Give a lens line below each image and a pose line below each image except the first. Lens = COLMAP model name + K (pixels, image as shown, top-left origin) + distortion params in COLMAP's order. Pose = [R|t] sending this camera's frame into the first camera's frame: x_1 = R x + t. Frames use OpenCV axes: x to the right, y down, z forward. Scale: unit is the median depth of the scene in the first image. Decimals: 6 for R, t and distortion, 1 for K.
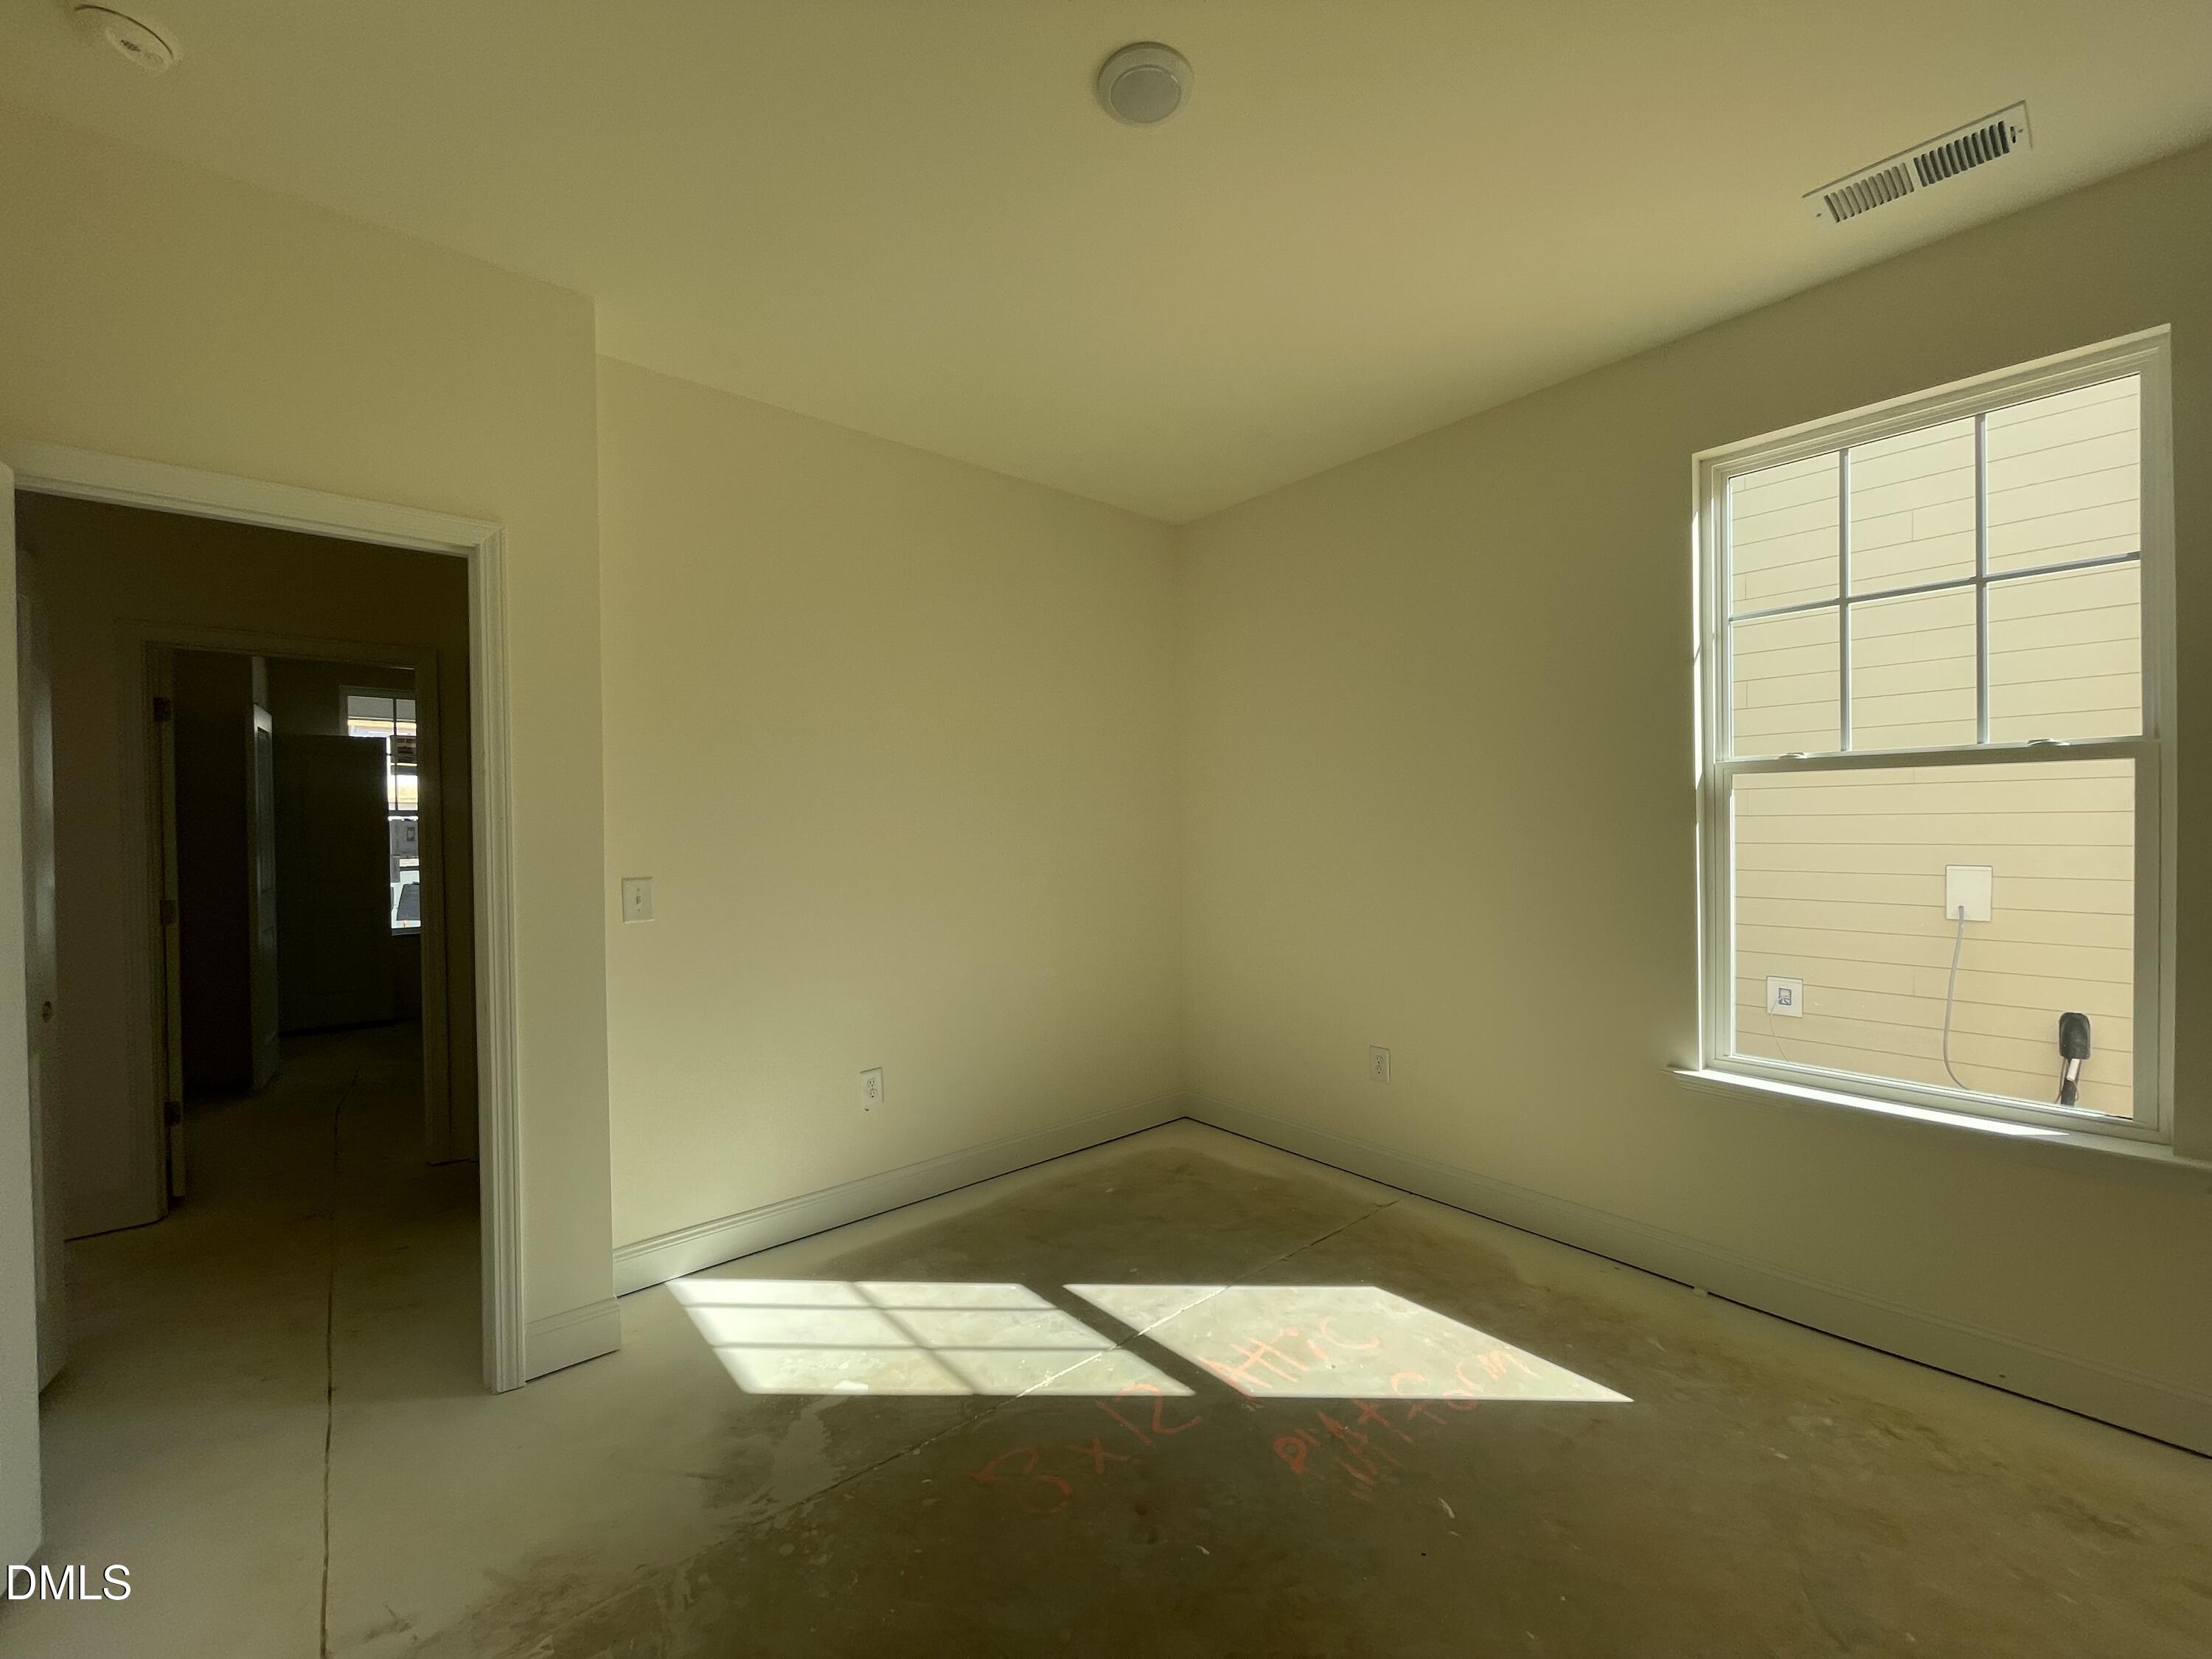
lens RADIAL K [[892.4, 0, 1106.0], [0, 892.4, 829.5], [0, 0, 1]] dist [0.000877, 0.000248]
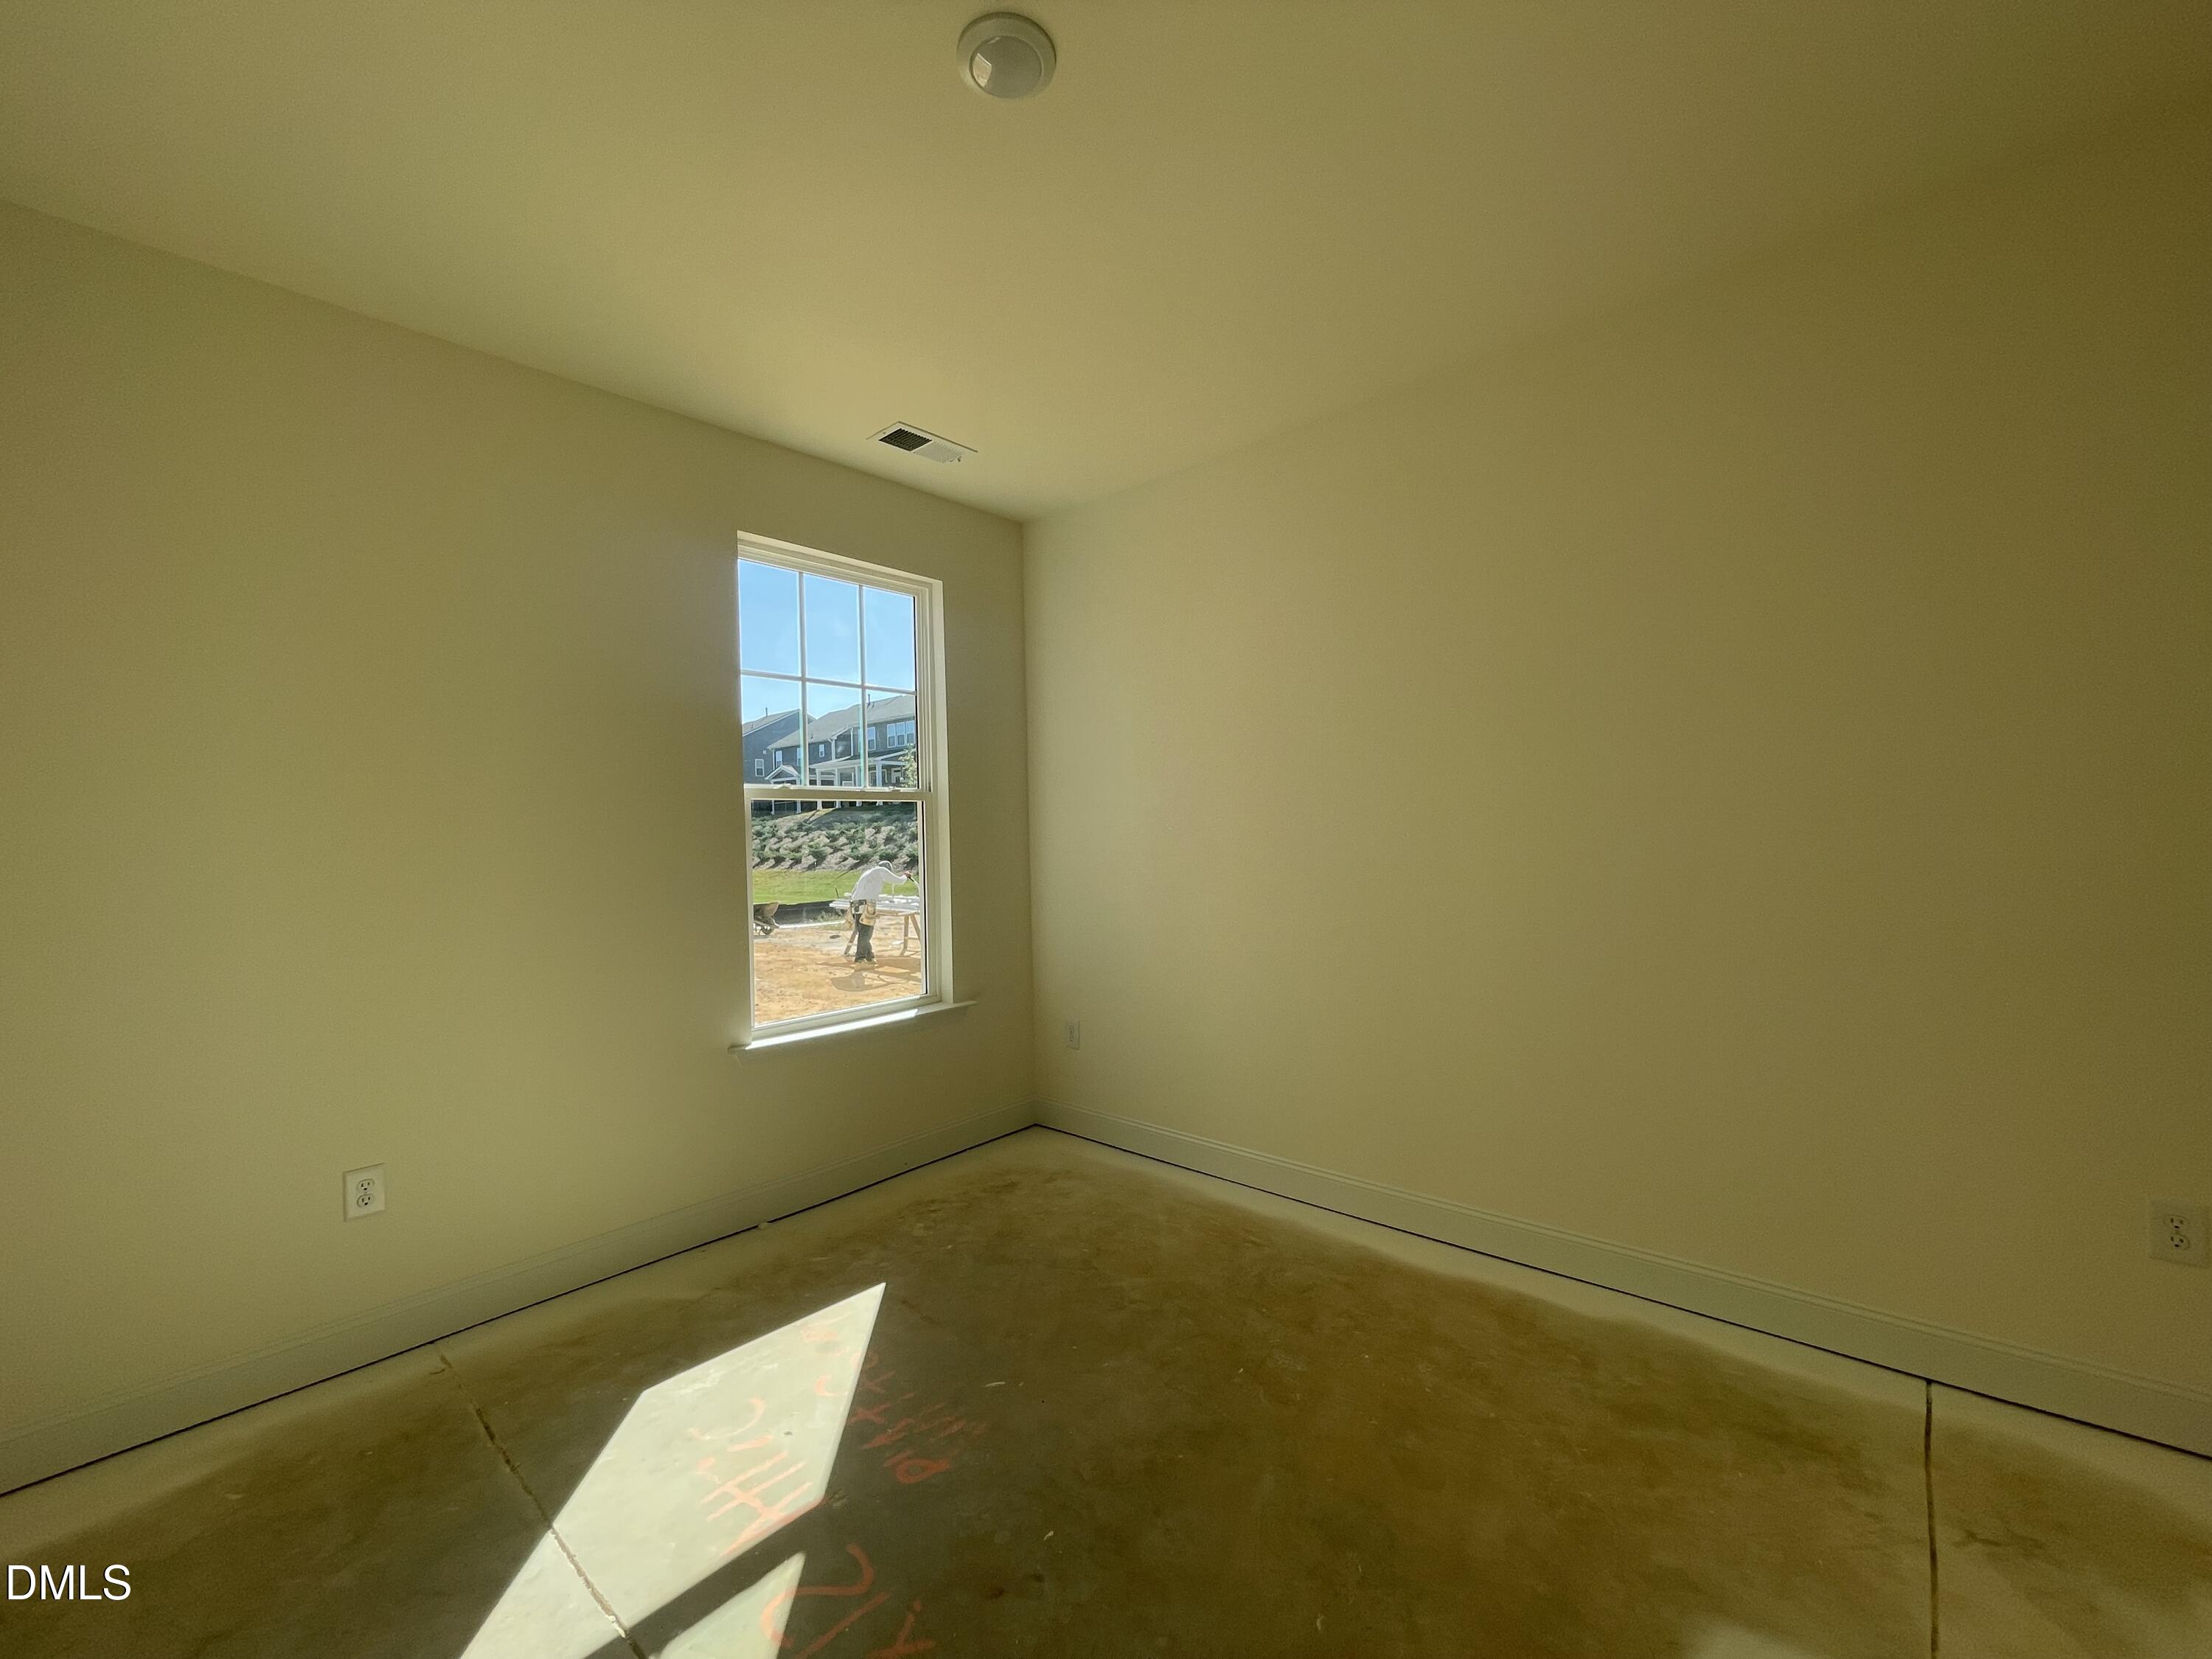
lens RADIAL K [[892.4, 0, 1106.0], [0, 892.4, 829.5], [0, 0, 1]] dist [0.000877, 0.000248]
pose [[-0.121317, 0.020225, 0.992408, -0.704133], [0.033036, 0.999321, -0.016327, 0.023767], [-0.992064, 0.030804, -0.121903, 0.798009]]
